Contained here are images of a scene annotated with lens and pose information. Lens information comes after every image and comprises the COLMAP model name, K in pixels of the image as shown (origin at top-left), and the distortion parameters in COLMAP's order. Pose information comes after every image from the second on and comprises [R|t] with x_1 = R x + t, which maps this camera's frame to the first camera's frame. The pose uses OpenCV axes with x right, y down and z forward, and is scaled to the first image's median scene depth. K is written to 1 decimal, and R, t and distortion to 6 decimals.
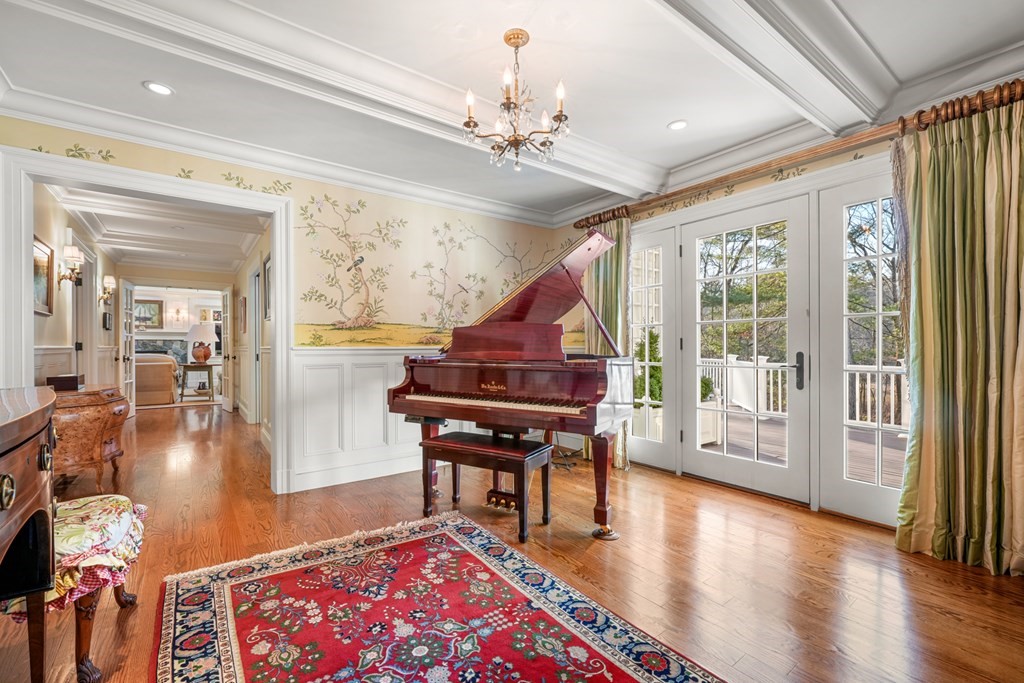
lens RADIAL K [[436.9, 0, 516.0], [0, 436.9, 348.2], [0, 0, 1]] dist [0.000296, 0.000269]
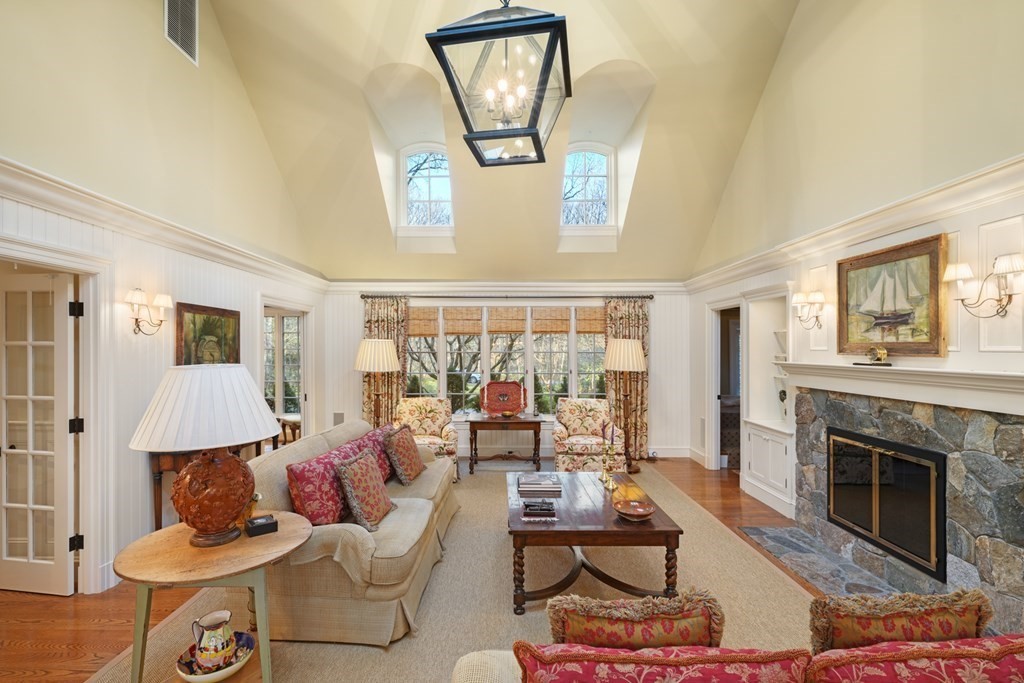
lens RADIAL K [[465.6, 0, 498.0], [0, 465.6, 347.6], [0, 0, 1]] dist [0.003552, -0.003168]
pose [[-0.609845, -0.006806, -0.792491, -0.471037], [-0.004861, 0.999976, -0.004847, -0.046891], [0.792506, 0.000896, -0.609864, 0.970787]]
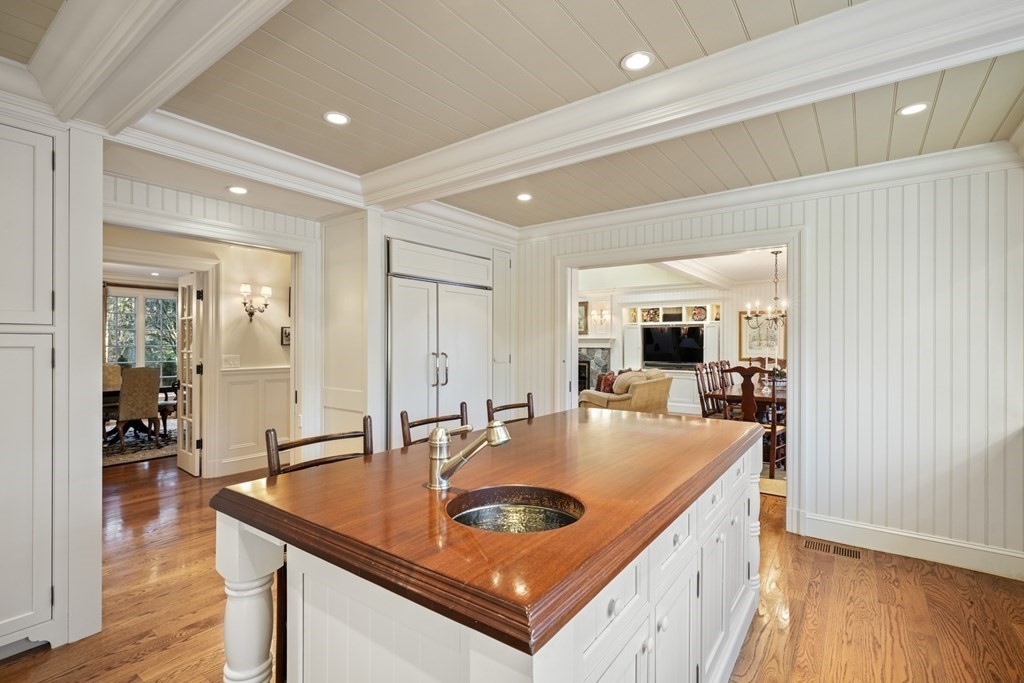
lens RADIAL K [[465.6, 0, 503.9], [0, 465.6, 348.4], [0, 0, 1]] dist [0.003552, -0.003168]
pose [[0.262618, 0.007201, -0.964873, 0.030965], [0.000196, 0.999972, 0.007516, -0.024568], [0.964900, -0.002163, 0.262610, 0.604760]]
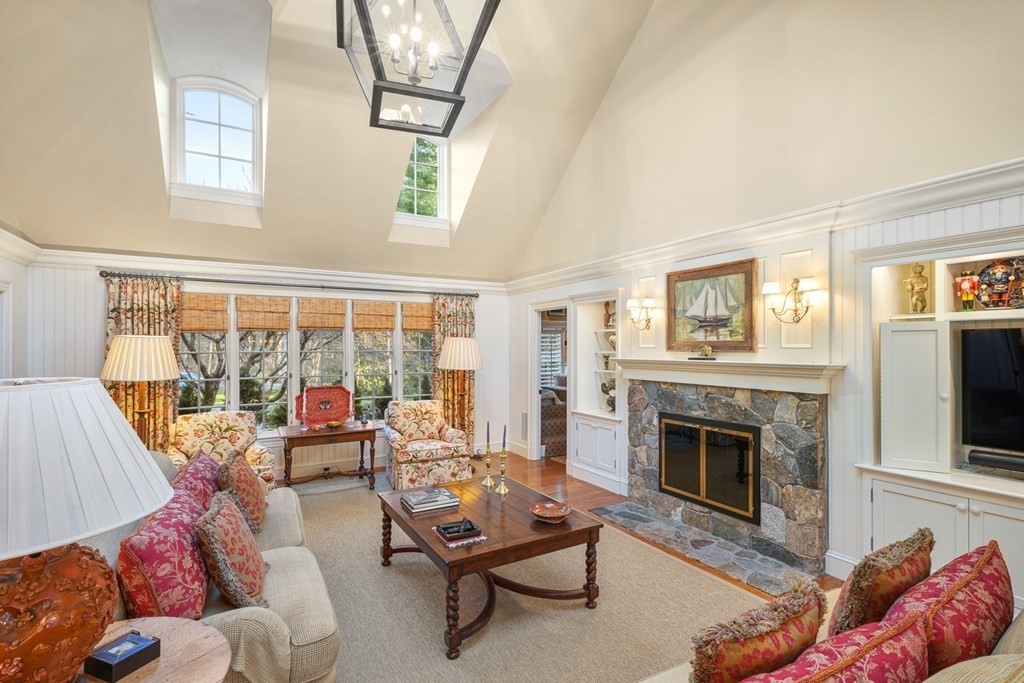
lens RADIAL K [[474.2, 0, 507.1], [0, 474.2, 350.9], [0, 0, 1]] dist [-0.009077, -0.000171]
pose [[-0.124981, 0.002498, -0.992156, -0.465674], [0.000312, 0.999997, 0.002478, -0.046173], [0.992159, 0.000000, -0.124981, 0.877524]]
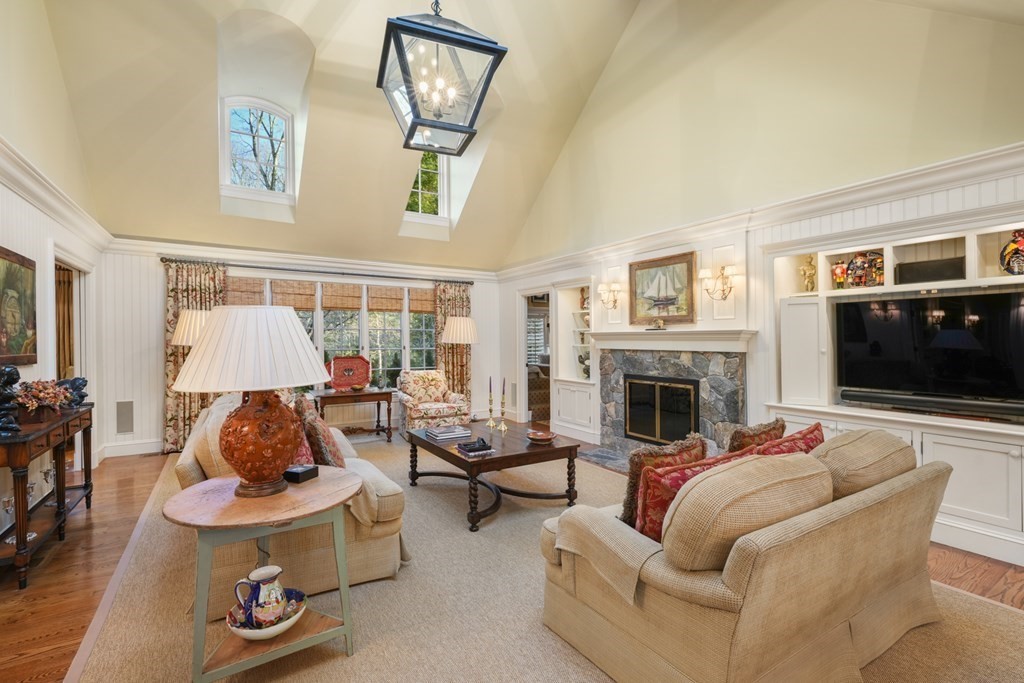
lens RADIAL K [[465.6, 0, 503.3], [0, 465.6, 333.8], [0, 0, 1]] dist [0.003552, -0.003168]
pose [[-0.088421, -0.019310, -0.995896, -0.376424], [-0.001586, 0.999814, -0.019245, -0.026244], [0.996082, -0.000122, -0.088435, 0.871258]]
